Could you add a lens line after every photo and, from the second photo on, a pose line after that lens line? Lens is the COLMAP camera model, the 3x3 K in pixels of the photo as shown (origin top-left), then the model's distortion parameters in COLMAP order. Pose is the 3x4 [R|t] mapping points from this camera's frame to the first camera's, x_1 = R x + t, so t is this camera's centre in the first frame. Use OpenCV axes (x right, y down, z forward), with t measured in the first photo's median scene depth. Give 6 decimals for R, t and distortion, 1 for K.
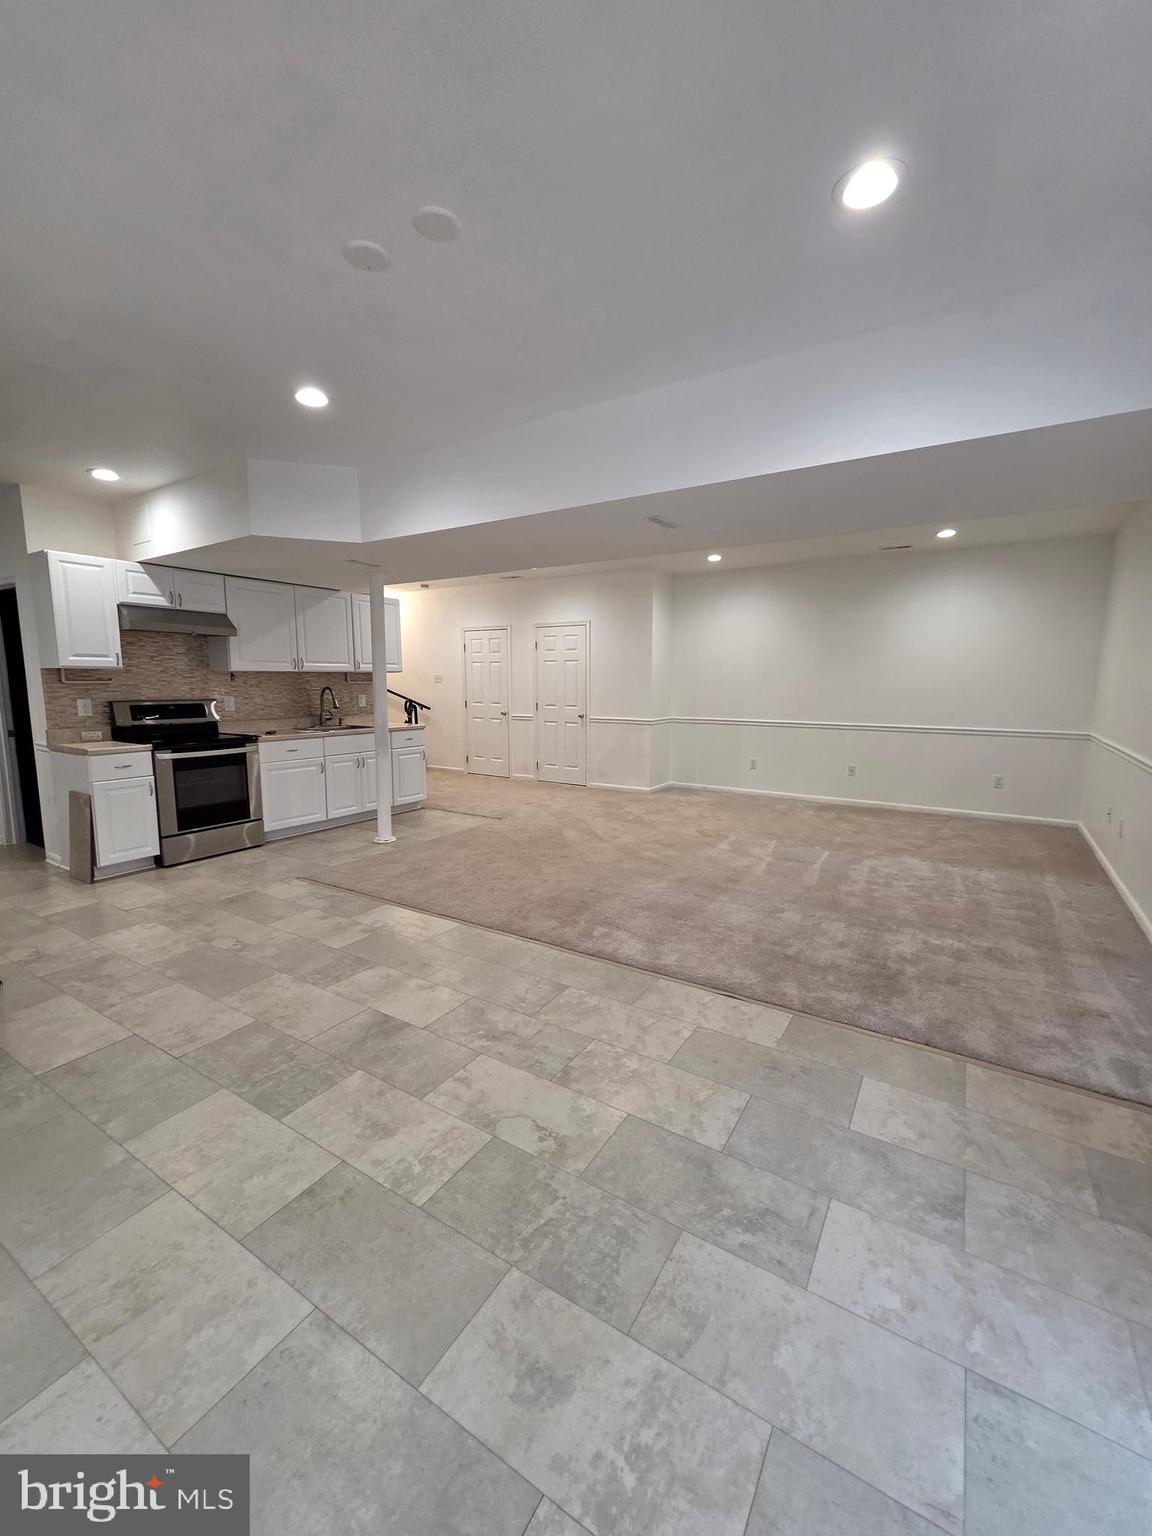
lens RADIAL K [[628.8, 0, 582.8], [0, 628.8, 766.7], [0, 0, 1]] dist [0.005092, -0.000842]
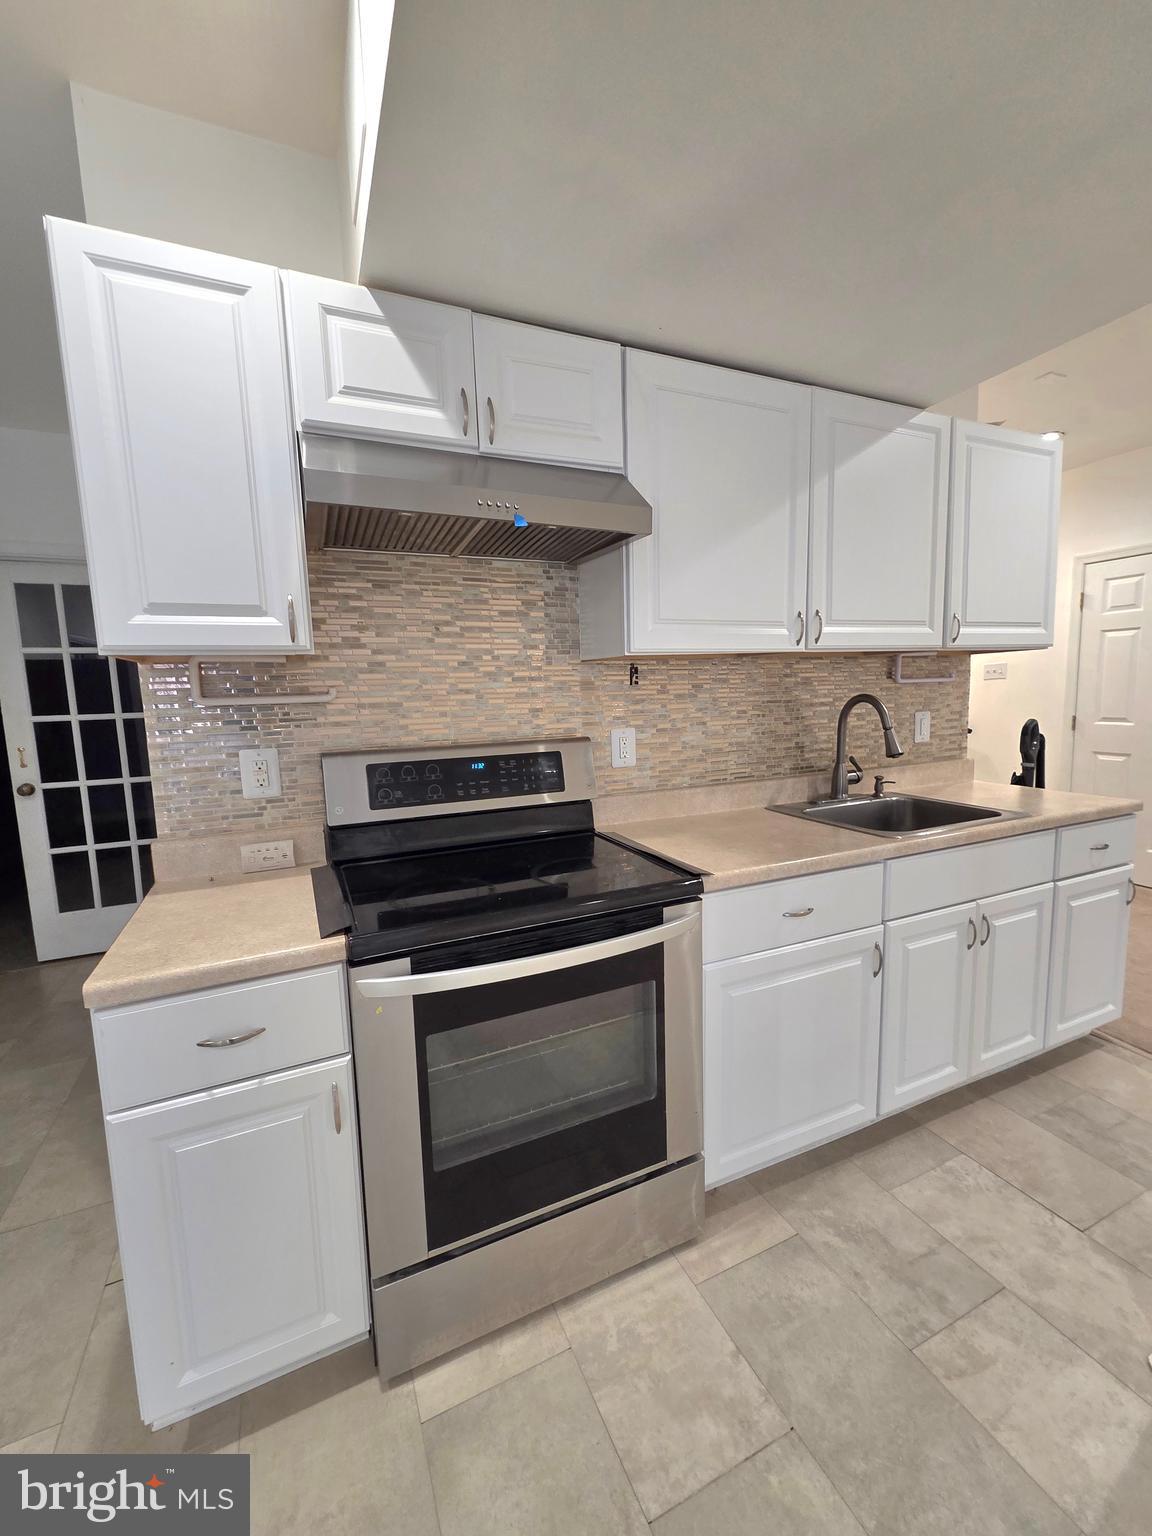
lens RADIAL K [[628.8, 0, 578.9], [0, 628.8, 770.9], [0, 0, 1]] dist [0.005092, -0.000842]
pose [[0.827510, 0.040939, -0.559957, -0.399995], [-0.042473, 0.999045, 0.010273, -0.095089], [0.559842, 0.015282, 0.828458, 0.724423]]
